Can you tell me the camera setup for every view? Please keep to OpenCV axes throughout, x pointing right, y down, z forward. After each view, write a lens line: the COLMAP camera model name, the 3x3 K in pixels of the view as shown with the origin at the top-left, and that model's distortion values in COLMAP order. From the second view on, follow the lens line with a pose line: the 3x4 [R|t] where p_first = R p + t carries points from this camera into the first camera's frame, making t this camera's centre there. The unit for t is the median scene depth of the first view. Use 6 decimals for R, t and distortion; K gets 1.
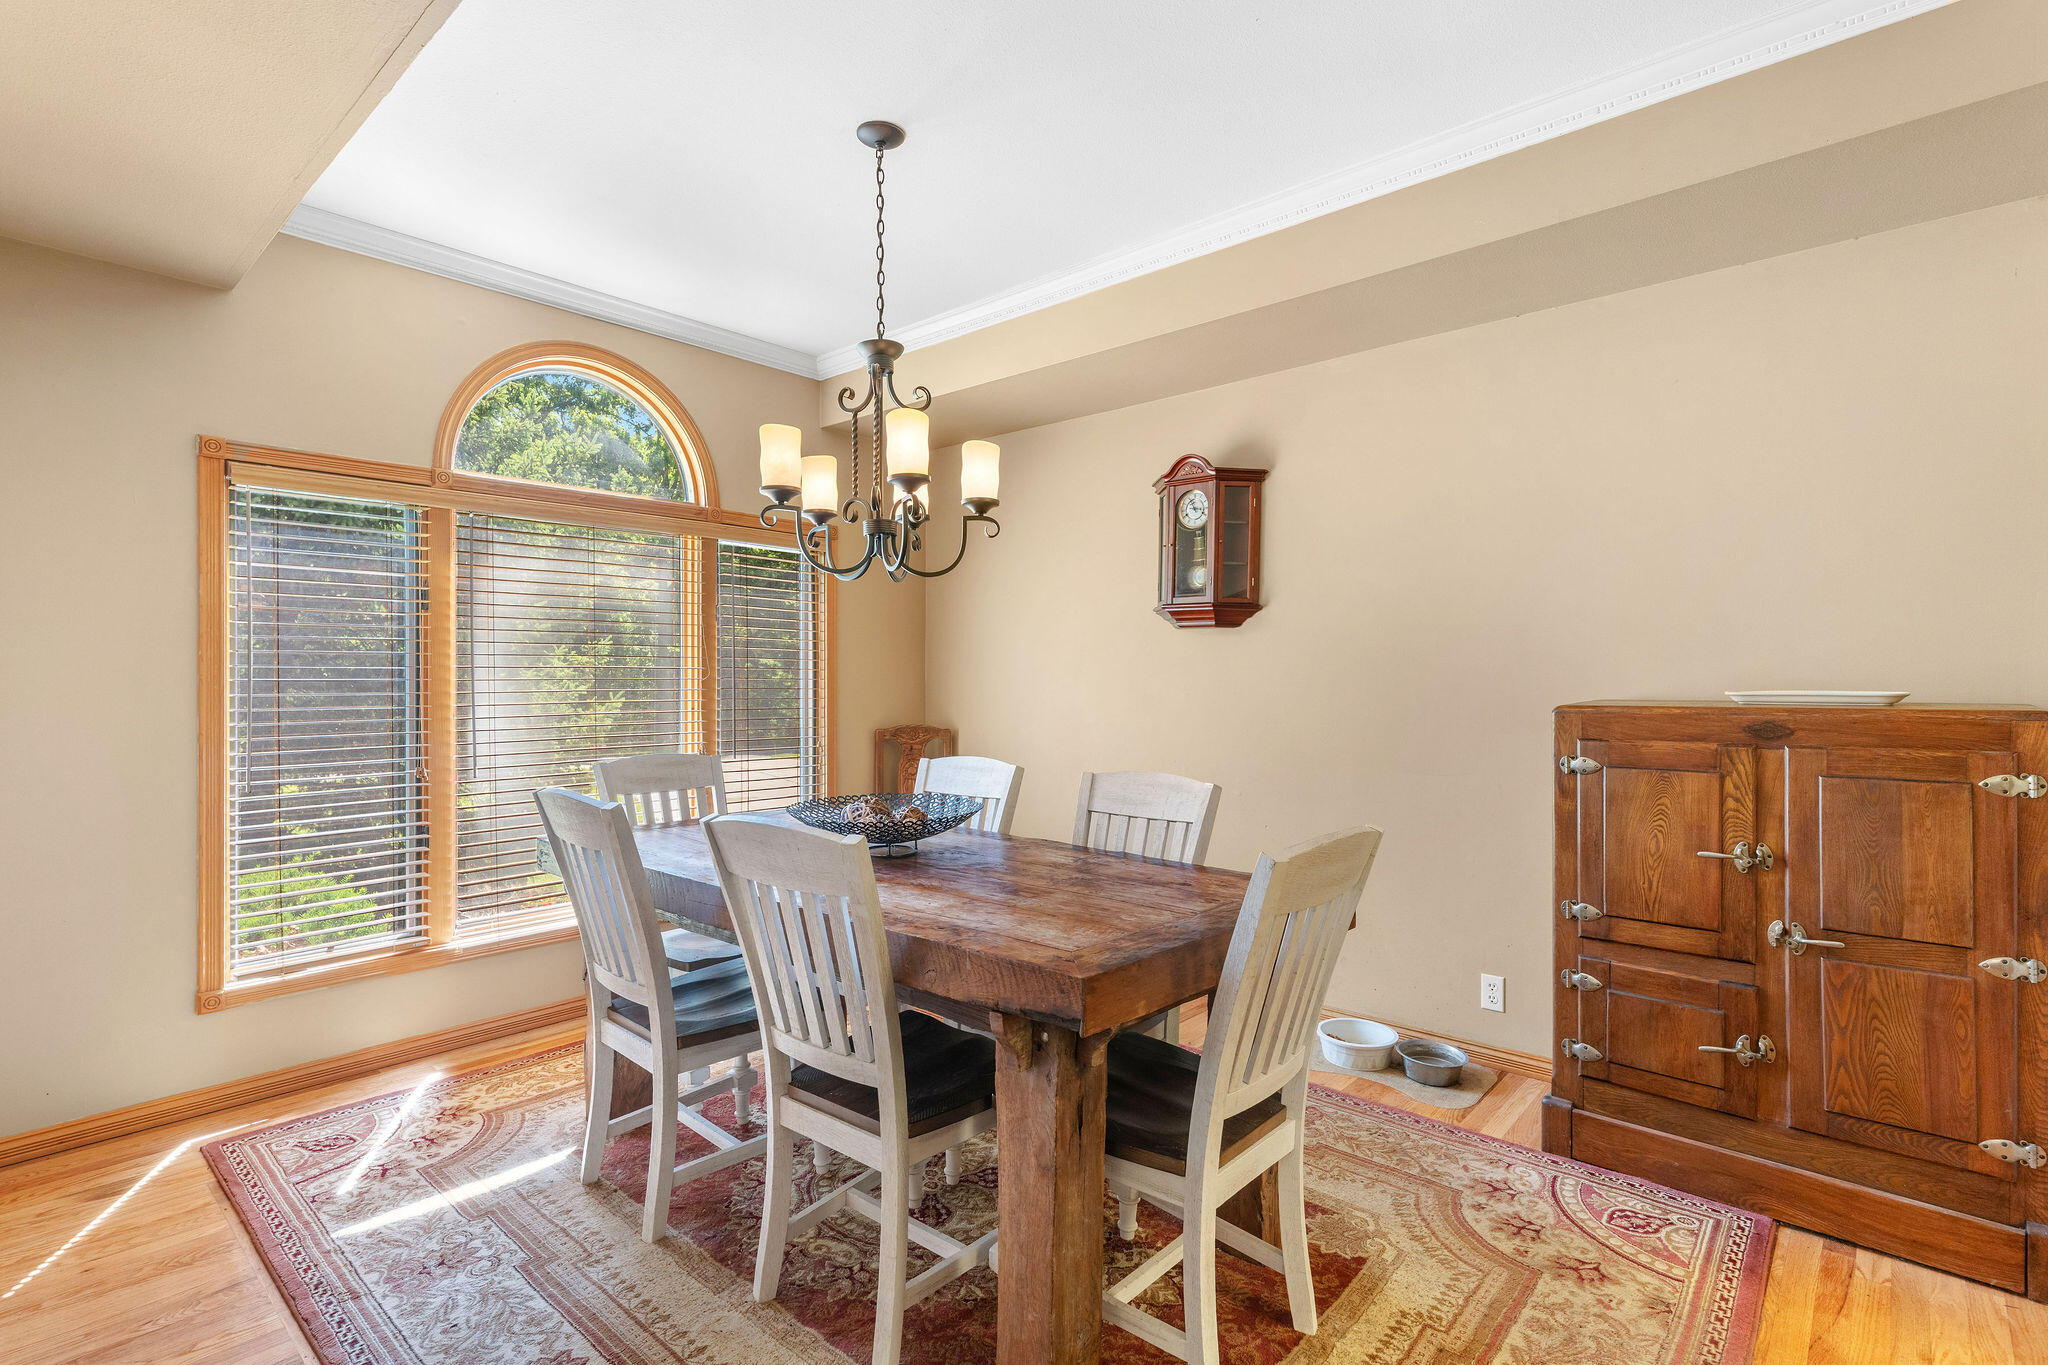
lens RADIAL K [[978.0, 0, 1012.8], [0, 978.0, 682.4], [0, 0, 1]] dist [0.000122, -0.000909]
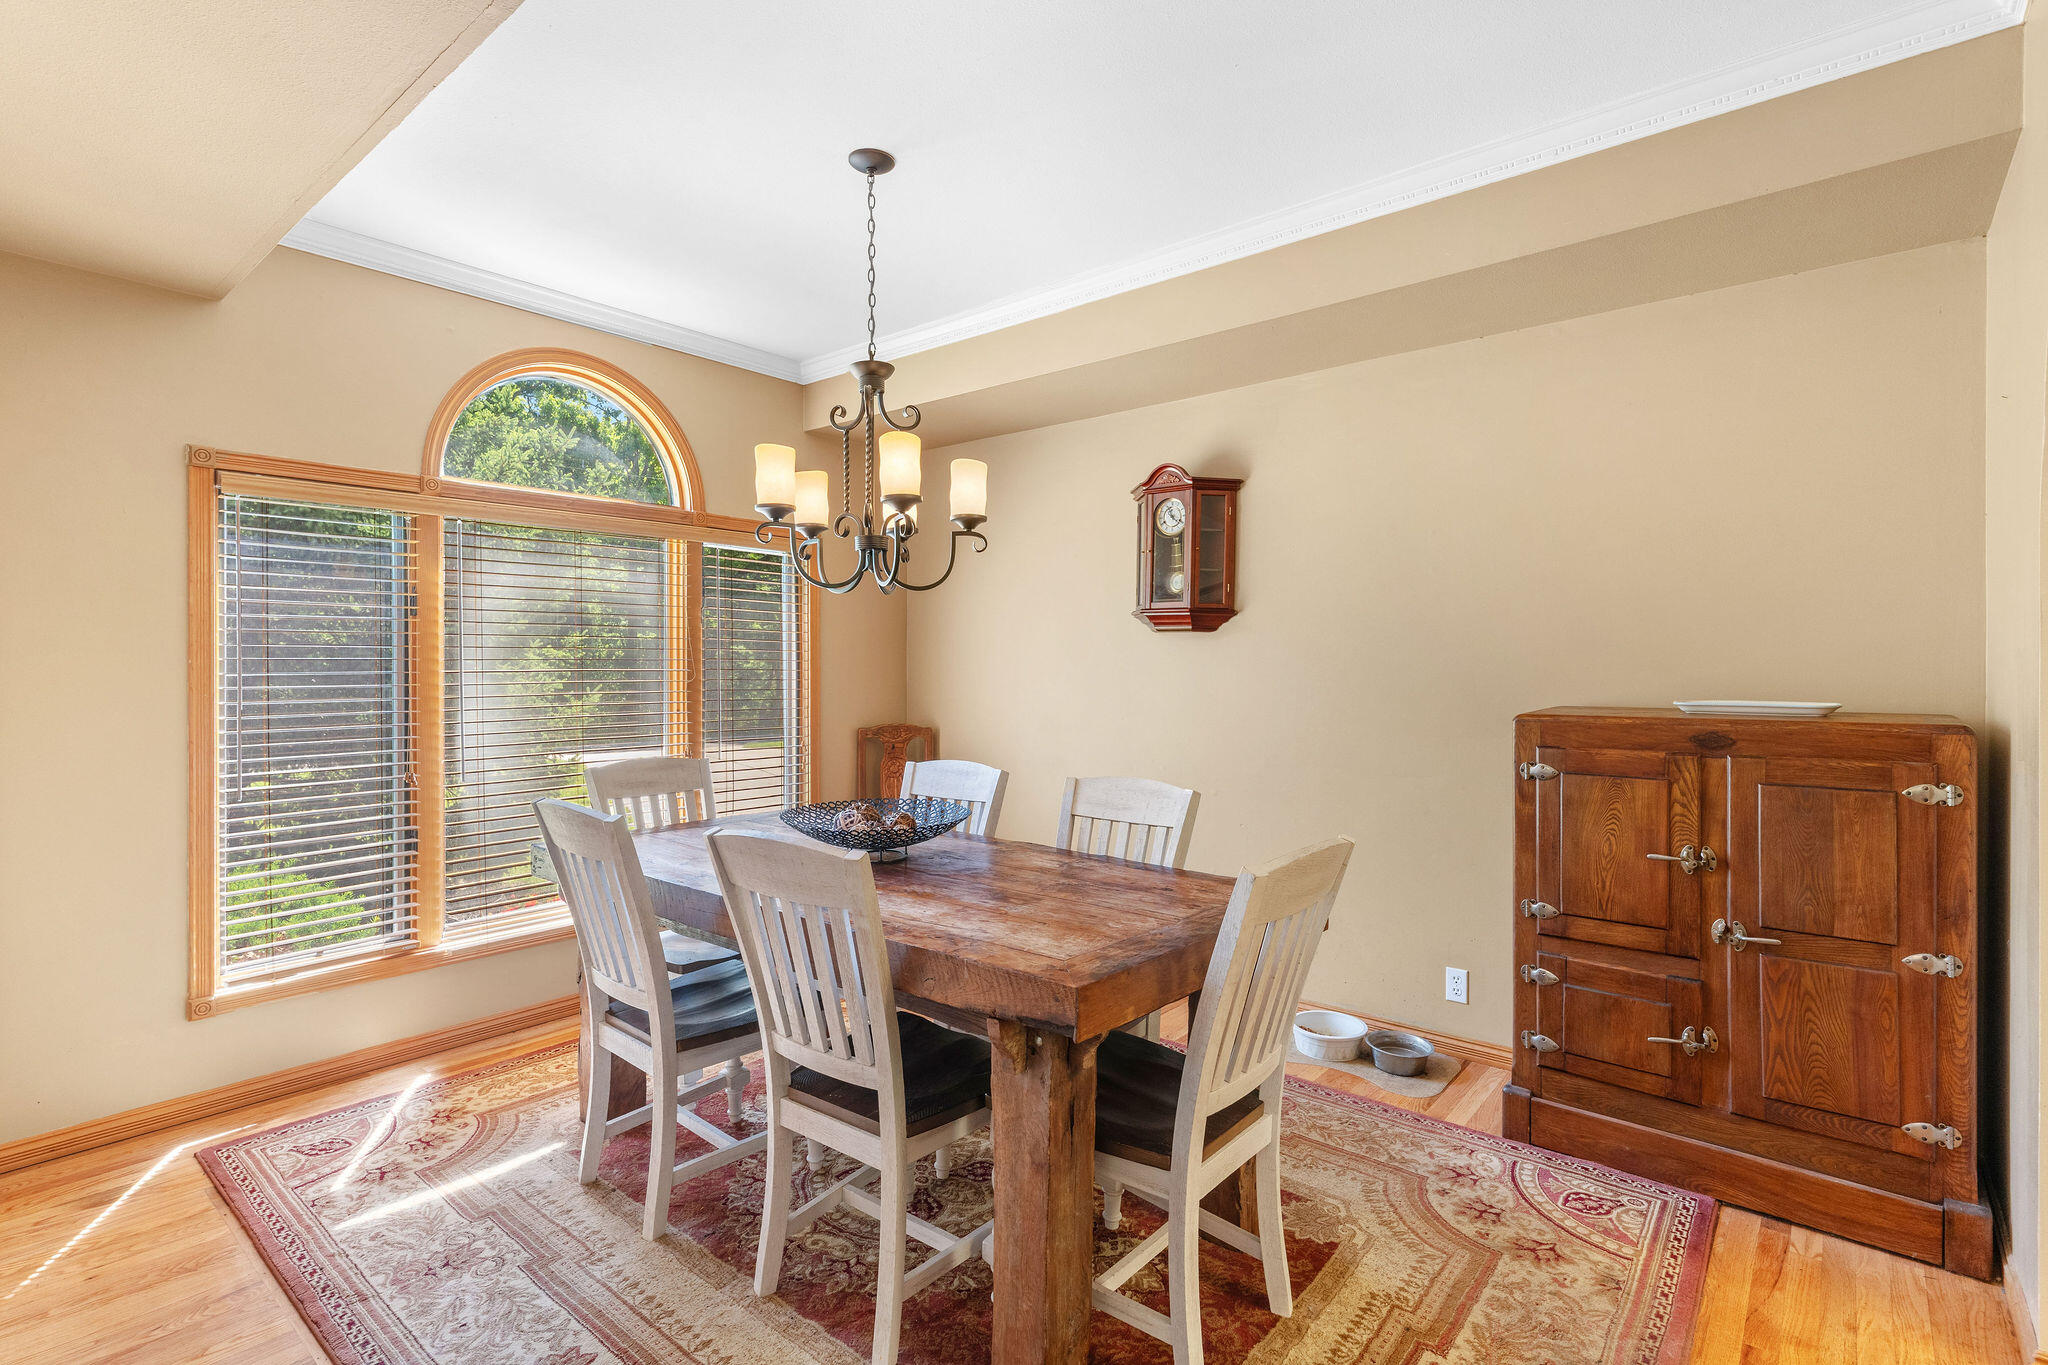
lens RADIAL K [[978.0, 0, 1015.6], [0, 978.0, 671.7], [0, 0, 1]] dist [0.000122, -0.000909]
pose [[0.999512, 0.000060, 0.031225, -0.017063], [-0.000144, 0.999996, 0.002687, -0.026949], [-0.031225, -0.002690, 0.999509, -0.037110]]
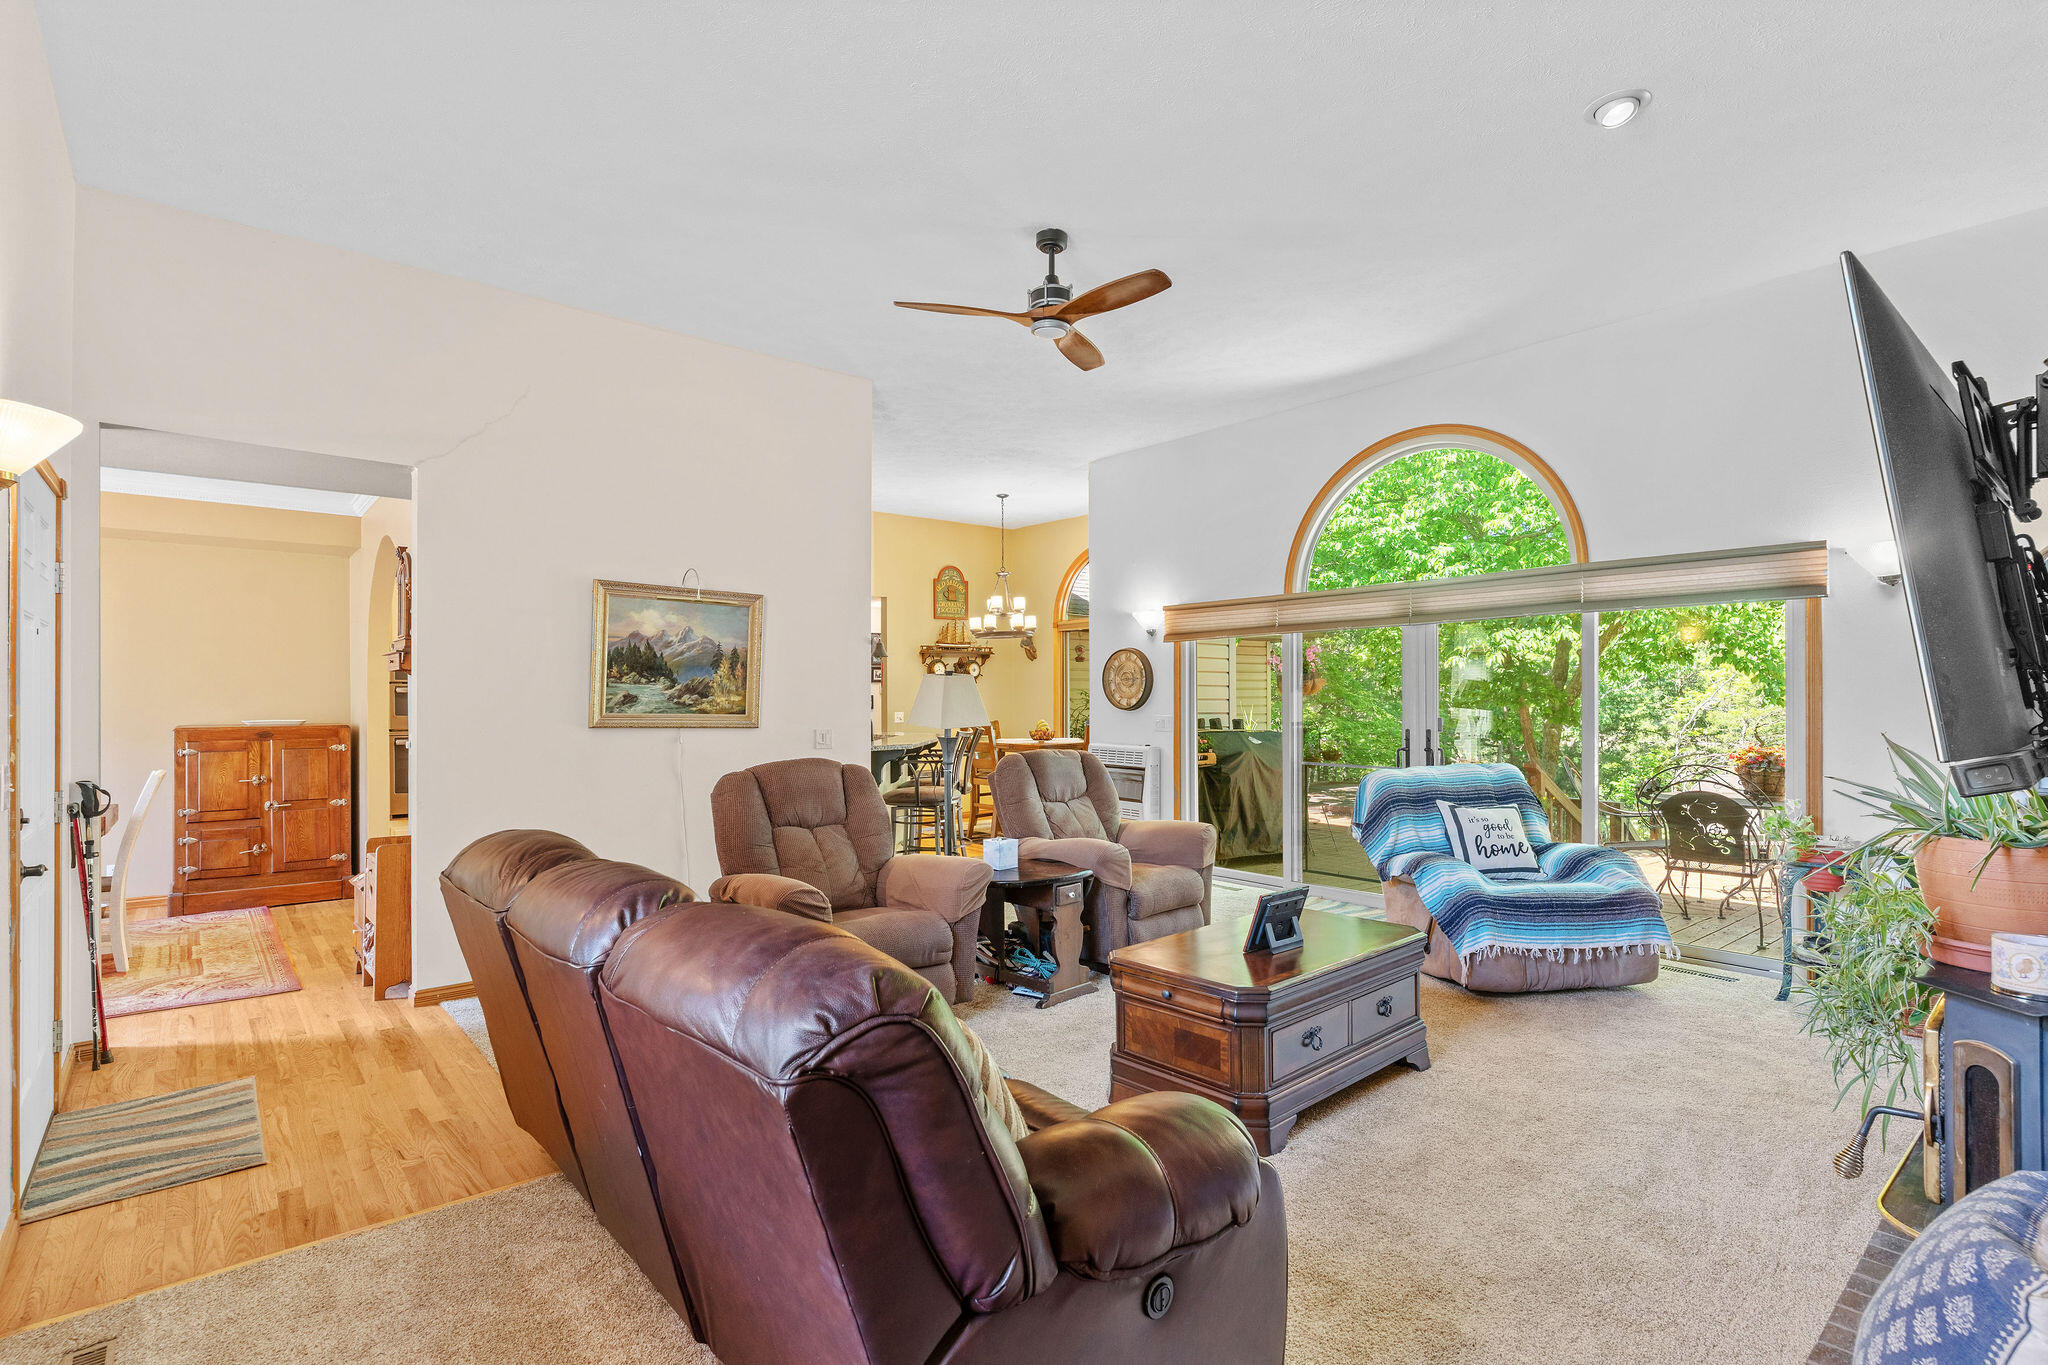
lens RADIAL K [[978.0, 0, 1014.1], [0, 978.0, 696.0], [0, 0, 1]] dist [0.000122, -0.000909]
pose [[0.142460, 0.005369, 0.989786, -1.634459], [0.004202, 0.999973, -0.006029, -0.034173], [-0.989792, 0.005018, 0.142433, -1.472110]]
